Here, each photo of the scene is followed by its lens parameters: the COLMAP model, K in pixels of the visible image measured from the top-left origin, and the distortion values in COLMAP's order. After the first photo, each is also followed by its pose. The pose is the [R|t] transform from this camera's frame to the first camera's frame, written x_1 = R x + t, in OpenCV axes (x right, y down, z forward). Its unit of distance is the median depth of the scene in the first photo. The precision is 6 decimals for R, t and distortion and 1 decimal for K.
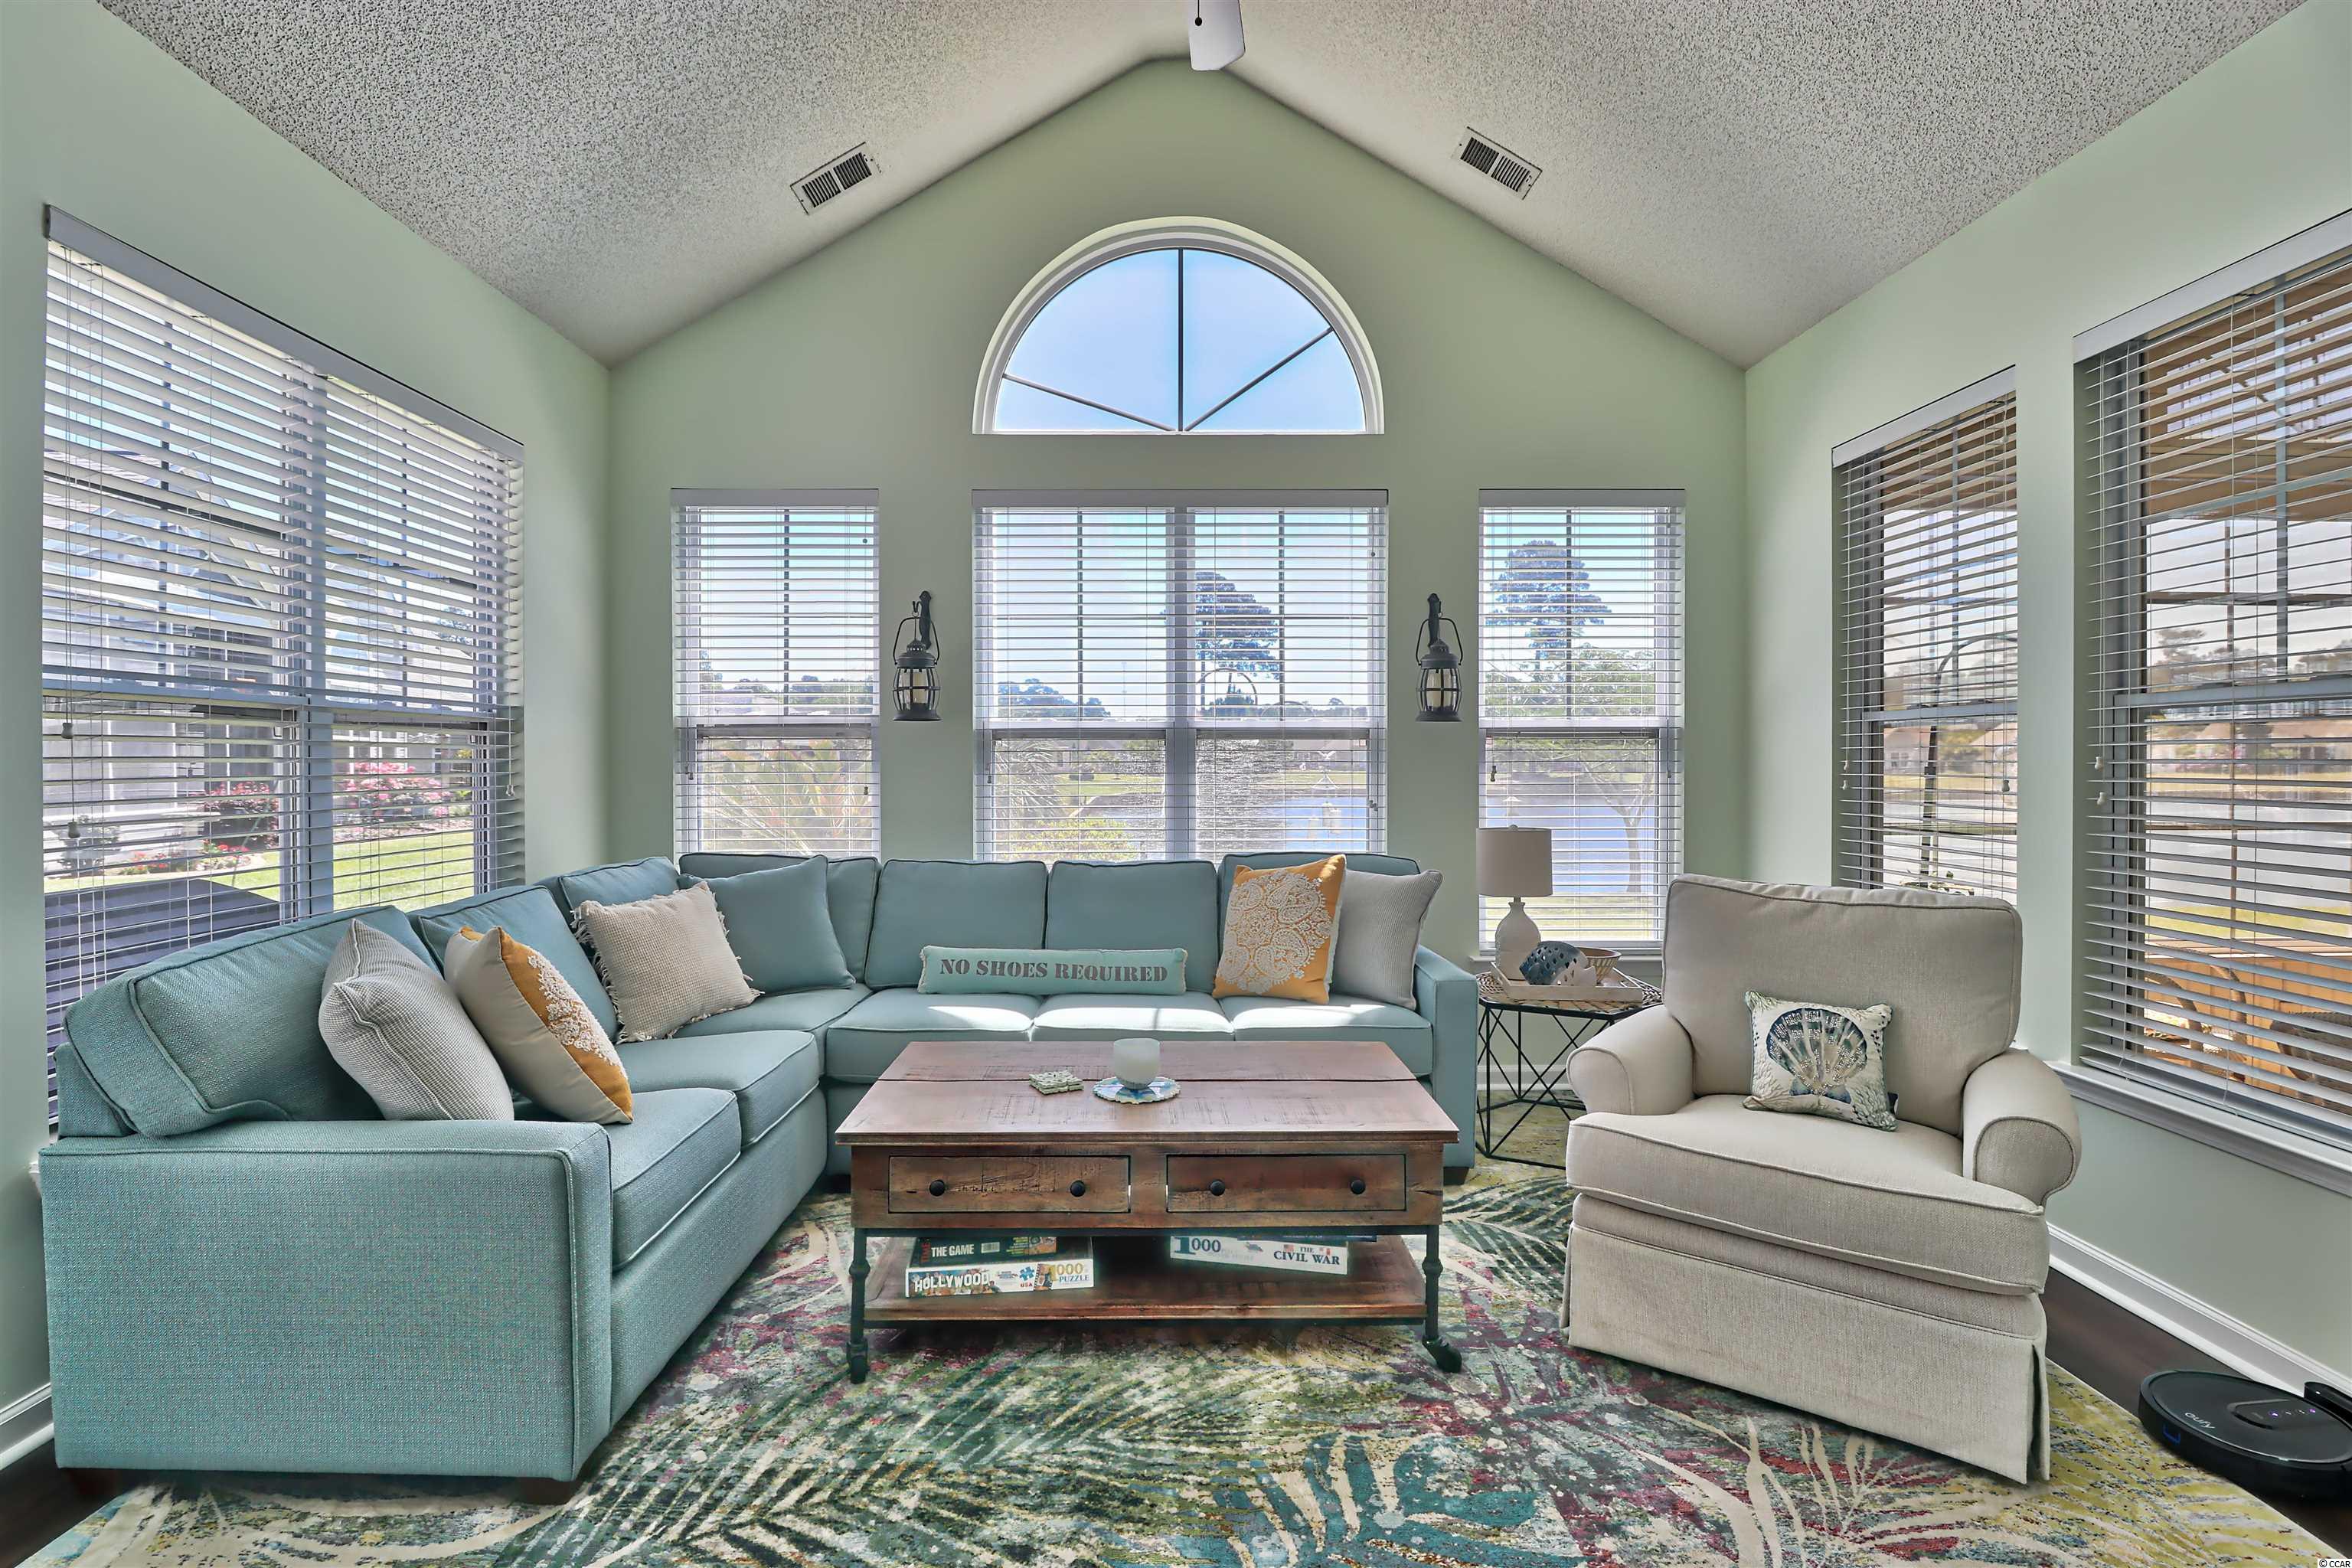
lens RADIAL K [[1089.9, 0, 1150.6], [0, 1089.9, 776.4], [0, 0, 1]] dist [-0.003629, -0.010240]
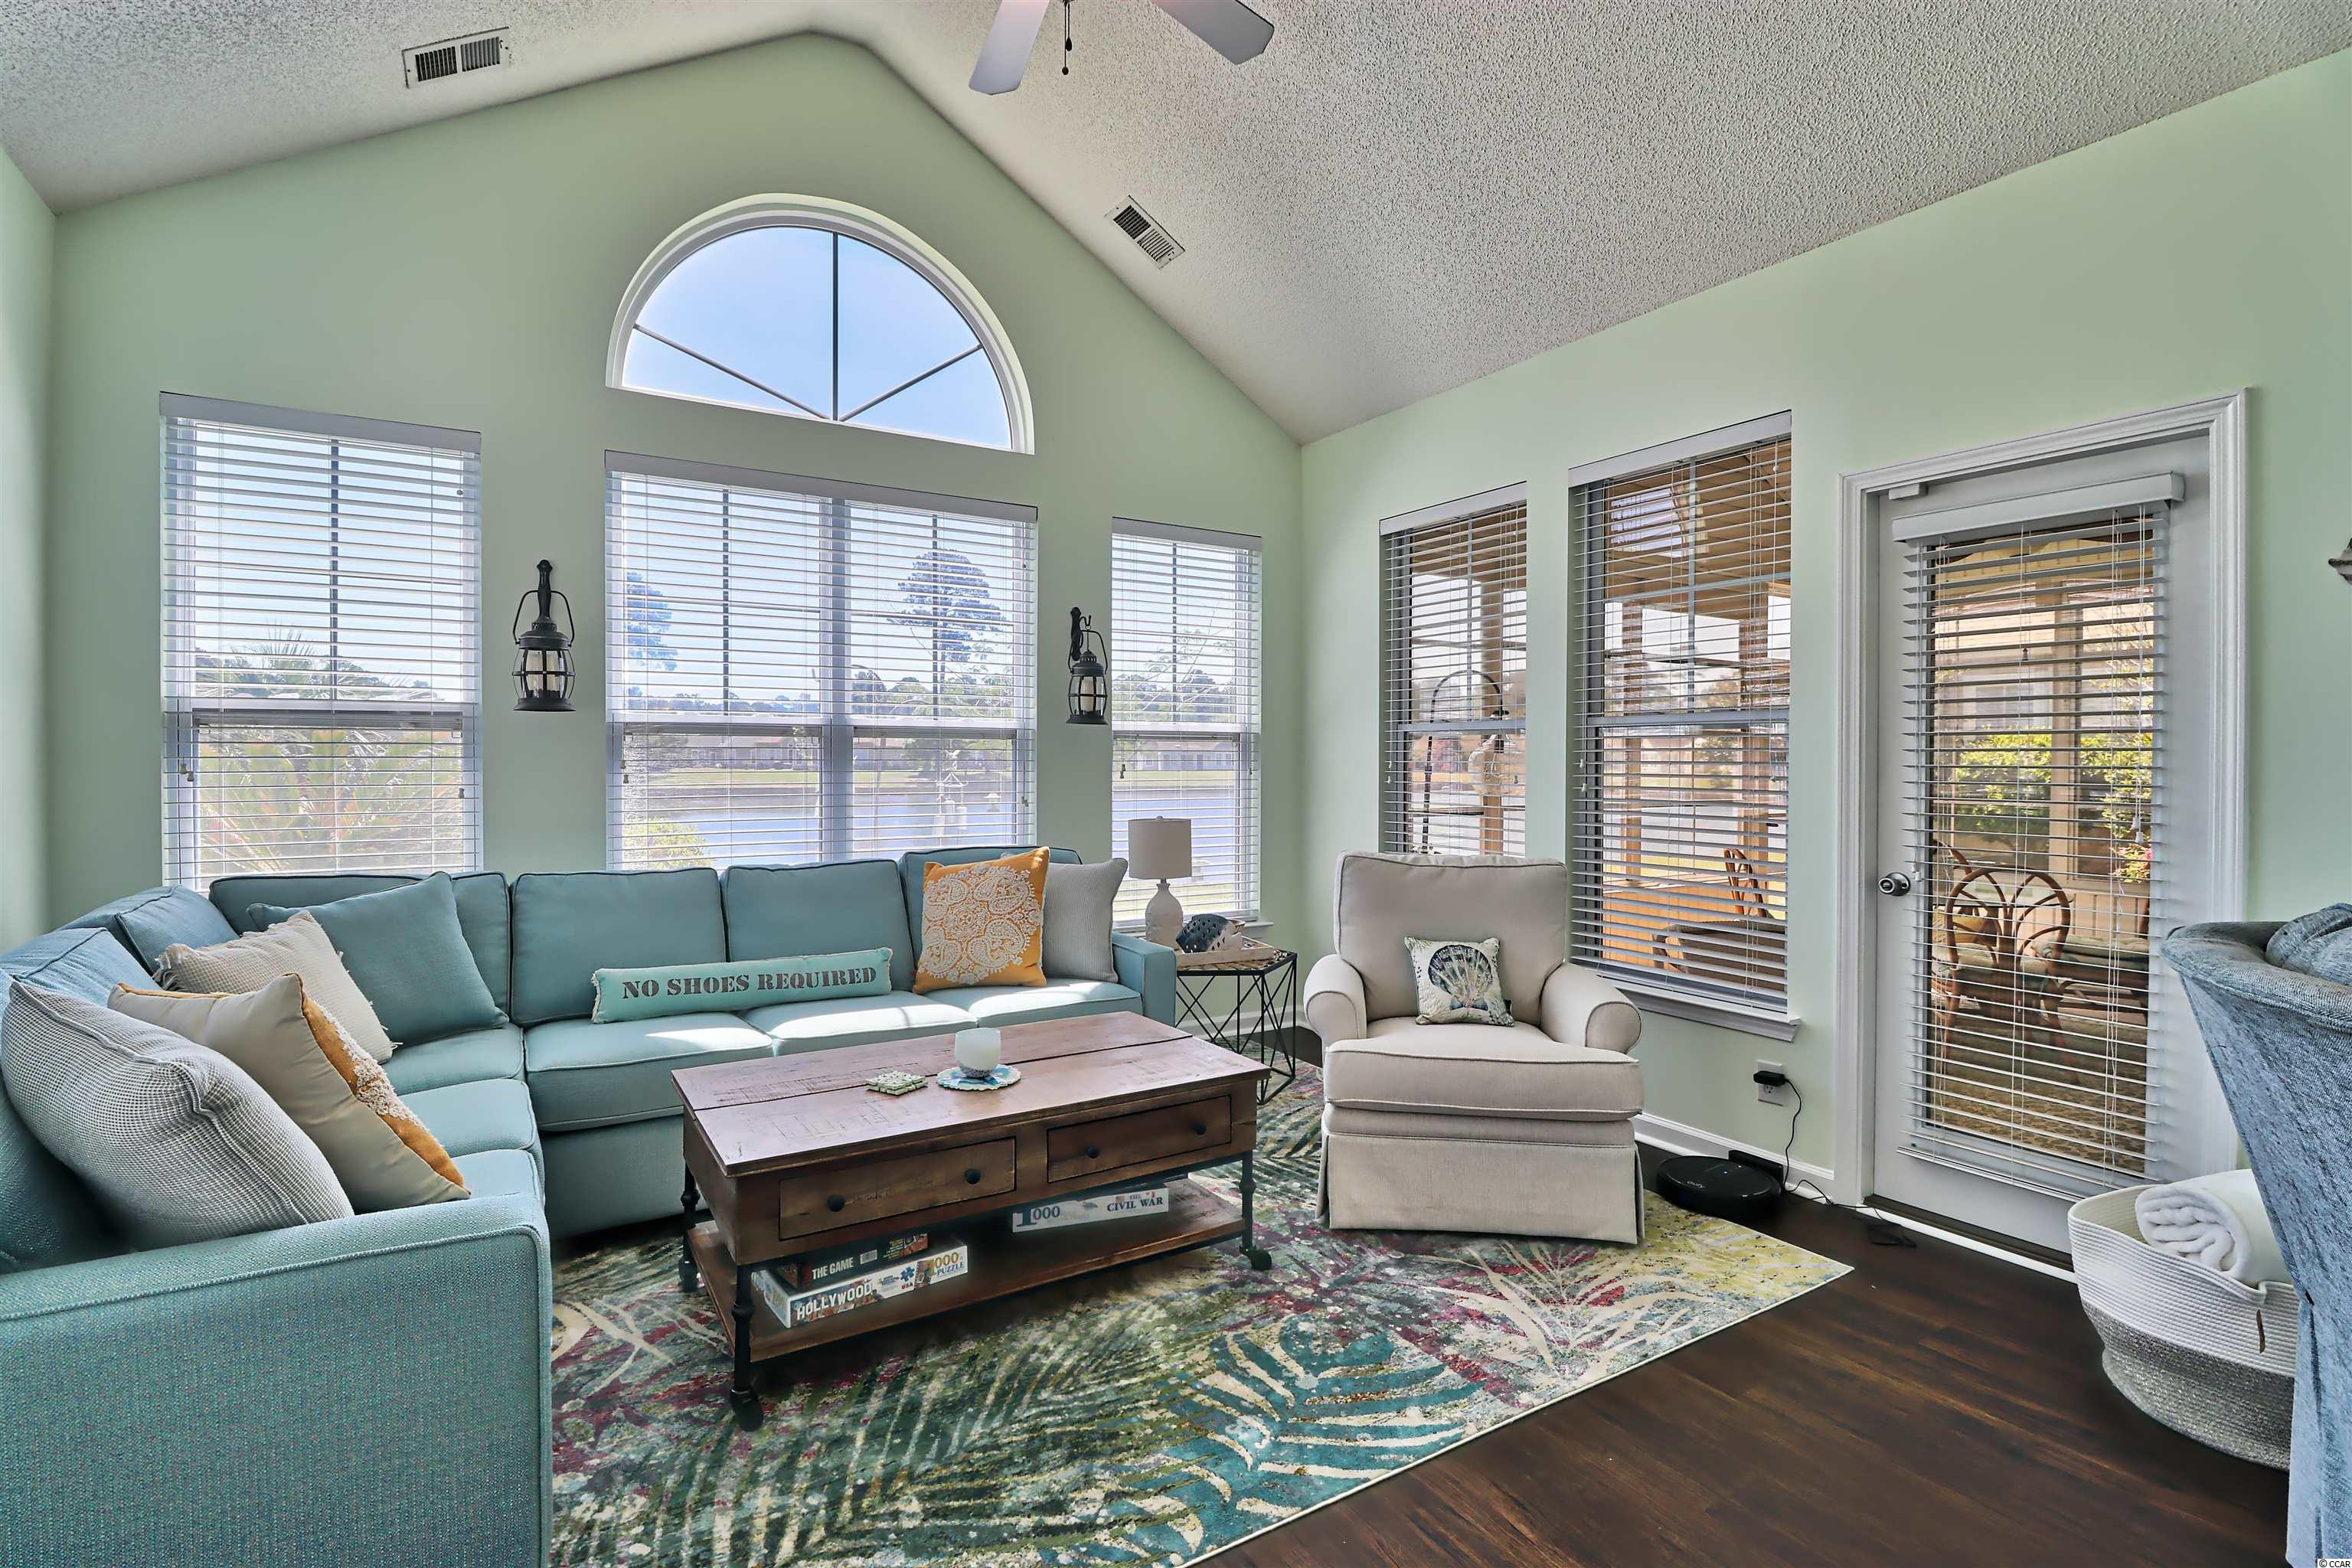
lens RADIAL K [[1089.9, 0, 1156.6], [0, 1089.9, 778.1], [0, 0, 1]] dist [-0.003629, -0.010240]
pose [[0.859284, -0.004821, 0.511475, -0.340491], [0.002846, 0.999985, 0.004645, -0.001007], [-0.511490, -0.002536, 0.859285, 0.022775]]
